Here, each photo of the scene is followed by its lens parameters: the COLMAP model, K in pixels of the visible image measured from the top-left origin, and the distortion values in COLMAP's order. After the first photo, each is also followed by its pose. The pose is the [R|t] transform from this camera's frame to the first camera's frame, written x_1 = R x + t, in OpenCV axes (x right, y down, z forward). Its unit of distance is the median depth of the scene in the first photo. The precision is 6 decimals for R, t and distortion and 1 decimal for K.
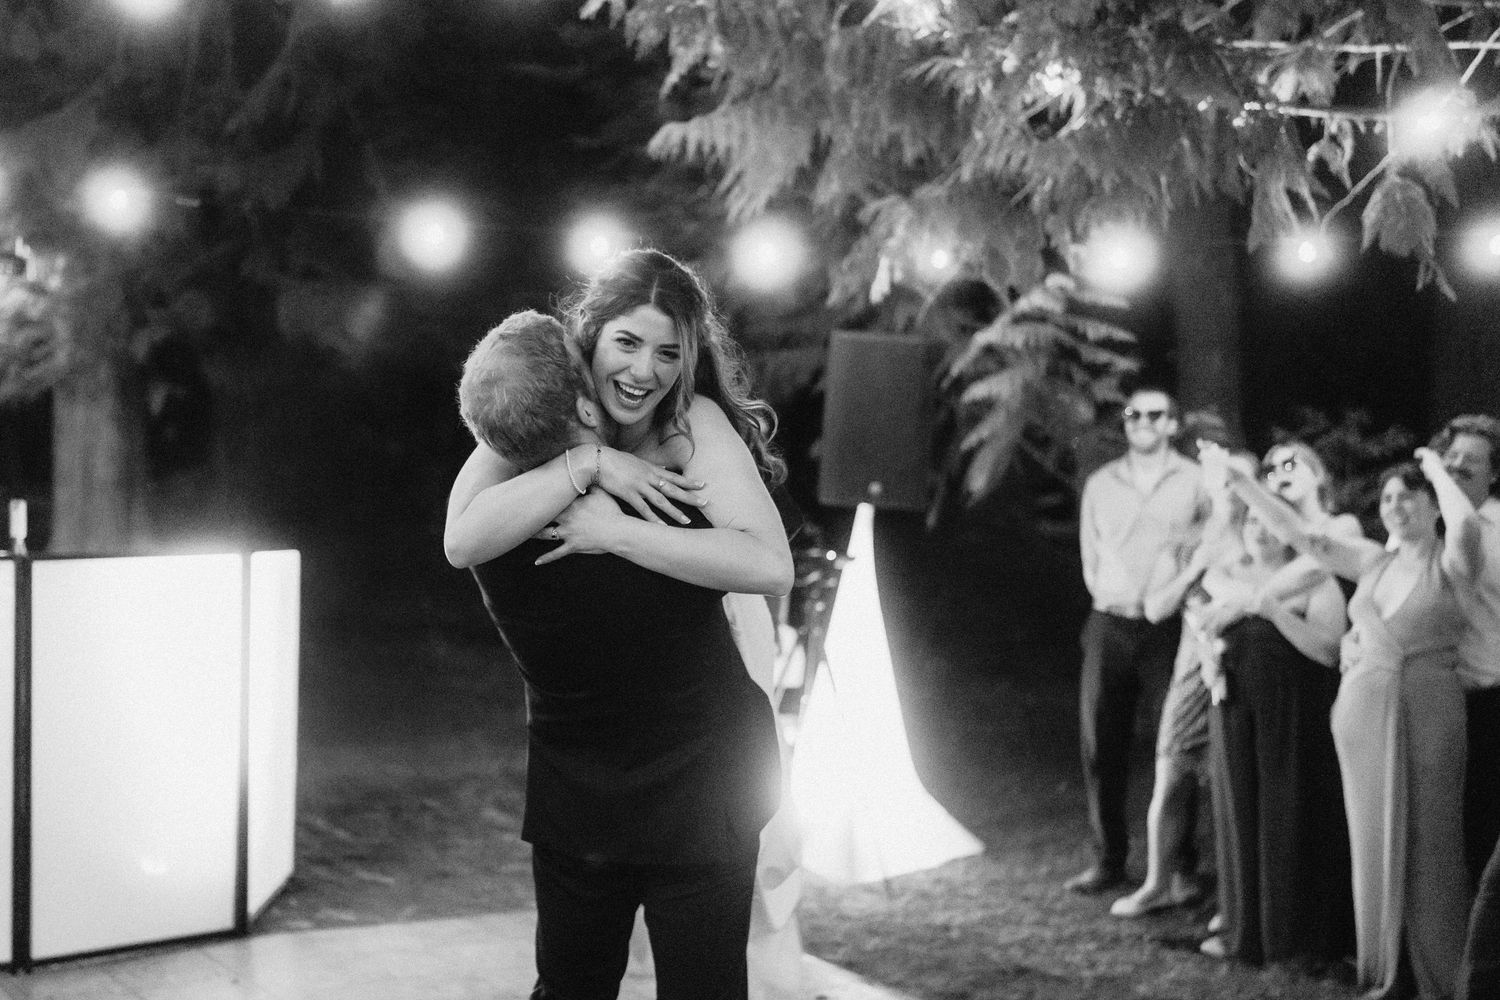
lens RADIAL K [[1696.3, 0, 753.5], [0, 1696.3, 496.3], [0, 0, 1]] dist [0.020548, 0.000000]
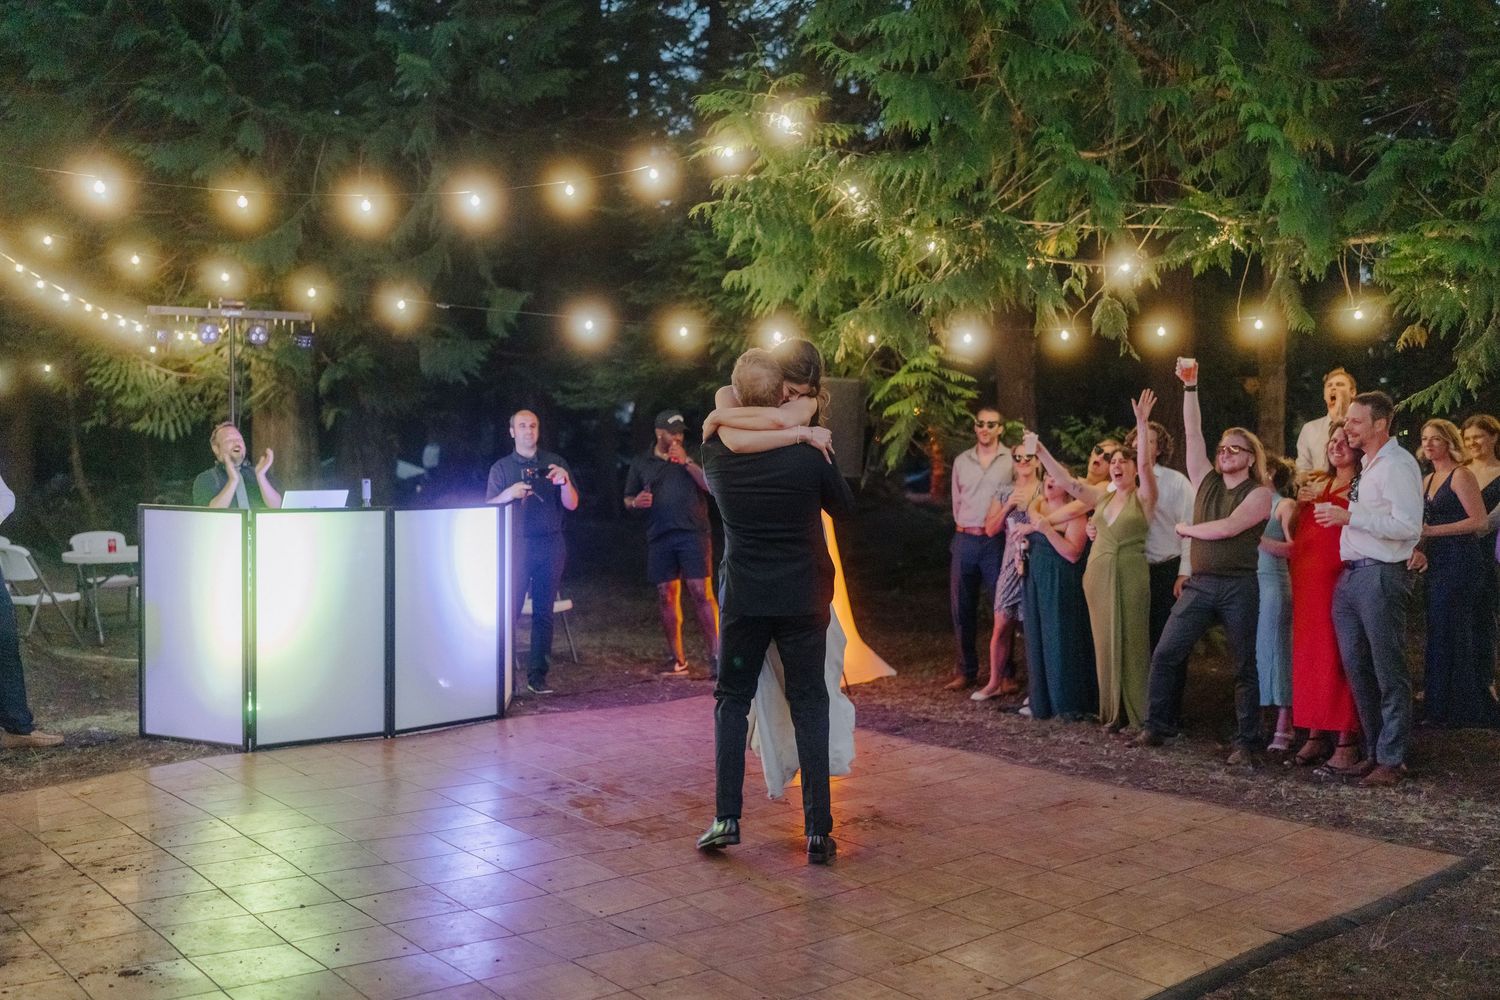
lens RADIAL K [[1471.5, 0, 803.4], [0, 1471.5, 452.7], [0, 0, 1]] dist [-0.001915, 0.000000]
pose [[0.993059, -0.018264, 0.116187, -0.152220], [0.021162, 0.999494, -0.023764, 0.019335], [-0.115694, 0.026057, 0.992943, -0.574192]]
